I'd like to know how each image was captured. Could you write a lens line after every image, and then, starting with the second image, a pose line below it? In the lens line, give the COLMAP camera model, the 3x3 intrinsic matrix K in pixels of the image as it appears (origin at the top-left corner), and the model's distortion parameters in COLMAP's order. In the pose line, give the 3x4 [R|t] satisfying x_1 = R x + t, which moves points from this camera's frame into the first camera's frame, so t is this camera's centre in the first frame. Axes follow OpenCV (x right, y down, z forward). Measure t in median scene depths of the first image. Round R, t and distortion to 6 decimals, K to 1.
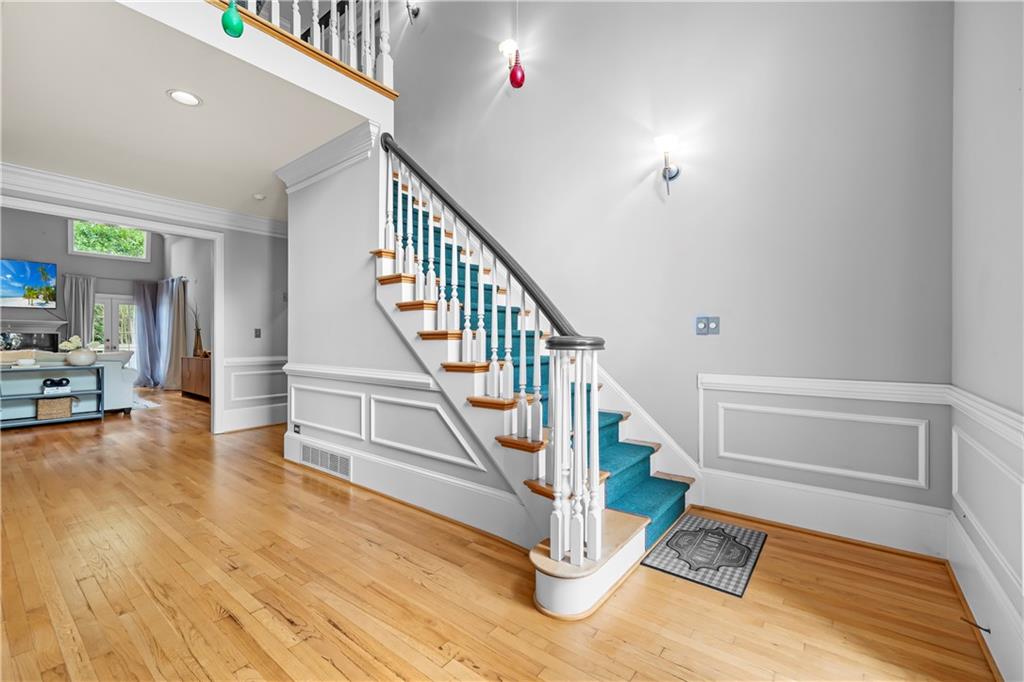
lens RADIAL K [[432.1, 0, 510.2], [0, 432.1, 339.9], [0, 0, 1]] dist [0.000271, -0.000050]
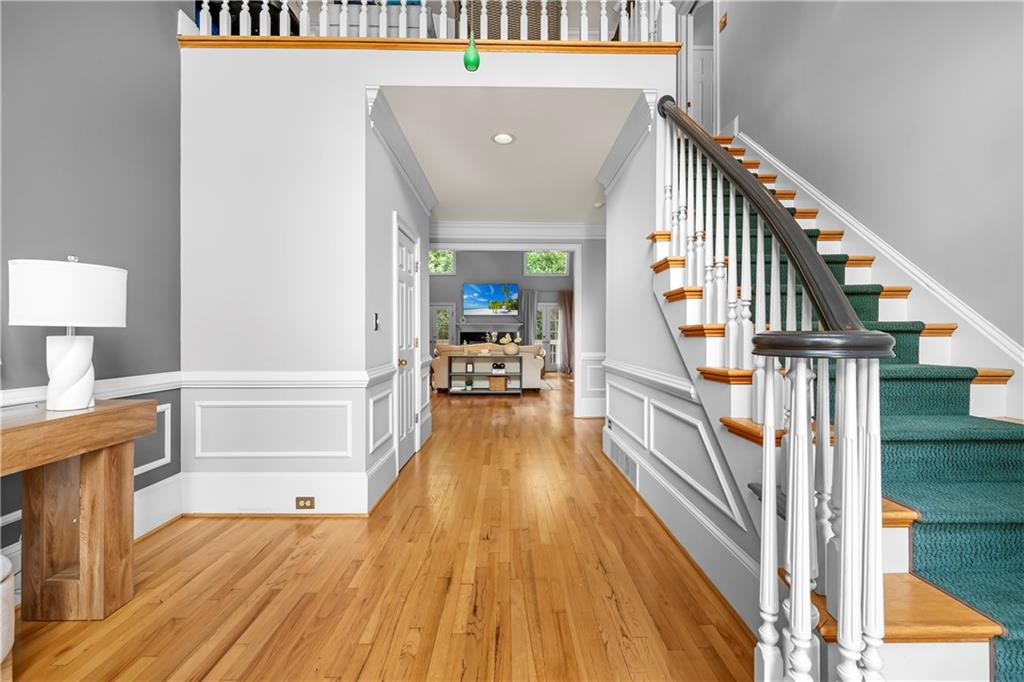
lens RADIAL K [[432.8, 0, 508.7], [0, 432.8, 335.6], [0, 0, 1]] dist [-0.002335, -0.000238]
pose [[0.629938, 0.000478, -0.776645, 0.181995], [-0.003210, 0.999993, -0.001989, -0.000189], [0.776639, 0.003746, 0.629935, 0.215344]]
